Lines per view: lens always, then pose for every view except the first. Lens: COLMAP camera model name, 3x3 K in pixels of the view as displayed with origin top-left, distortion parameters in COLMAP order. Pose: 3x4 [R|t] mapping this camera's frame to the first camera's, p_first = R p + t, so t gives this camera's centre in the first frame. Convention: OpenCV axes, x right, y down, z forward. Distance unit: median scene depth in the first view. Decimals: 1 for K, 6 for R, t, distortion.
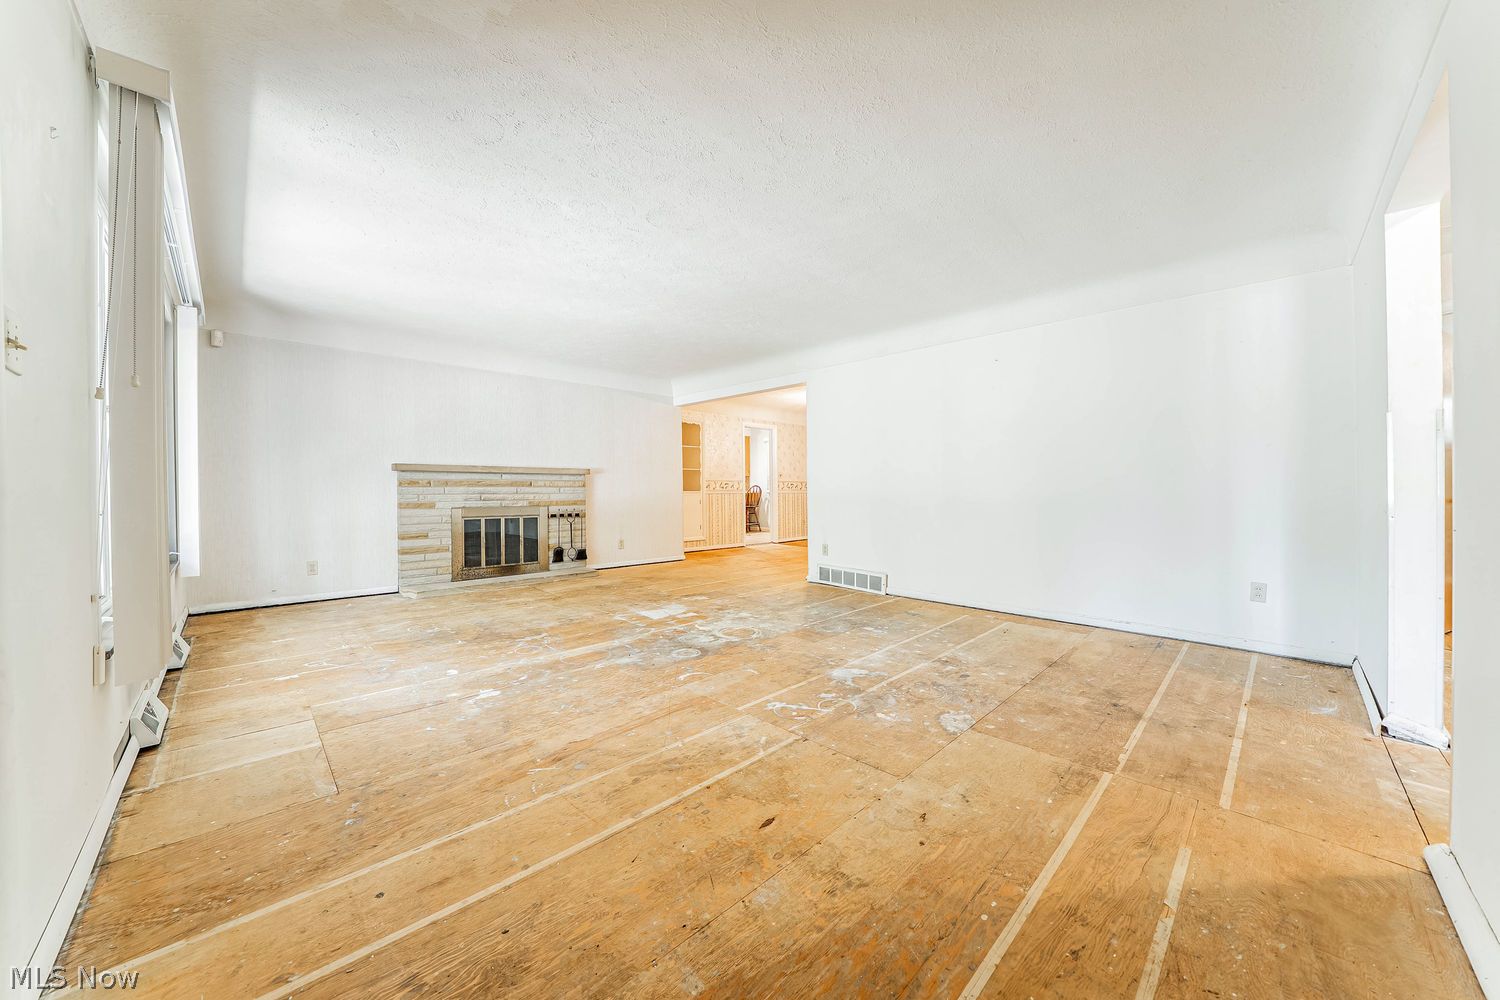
lens RADIAL K [[524.9, 0, 751.7], [0, 524.9, 497.0], [0, 0, 1]] dist [-0.024322, 0.000815]
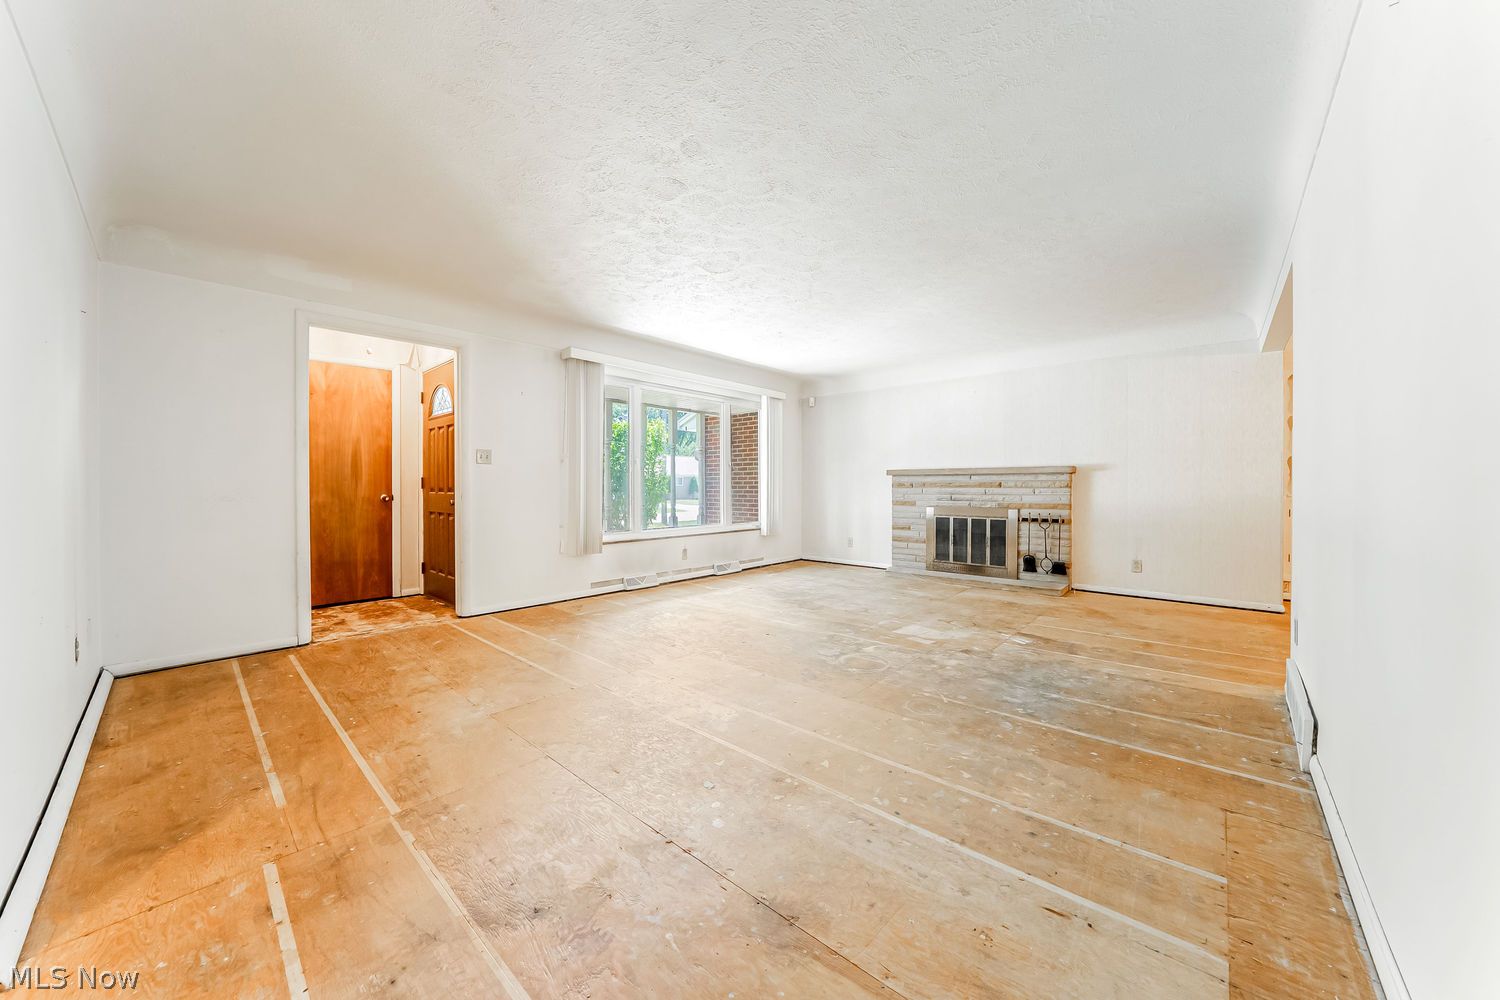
lens RADIAL K [[524.9, 0, 753.6], [0, 524.9, 495.6], [0, 0, 1]] dist [-0.024322, 0.000815]
pose [[0.072058, 0.015798, -0.997275, 0.544758], [-0.014013, 0.999792, 0.014825, -0.014122], [0.997302, 0.012907, 0.072264, 0.519099]]
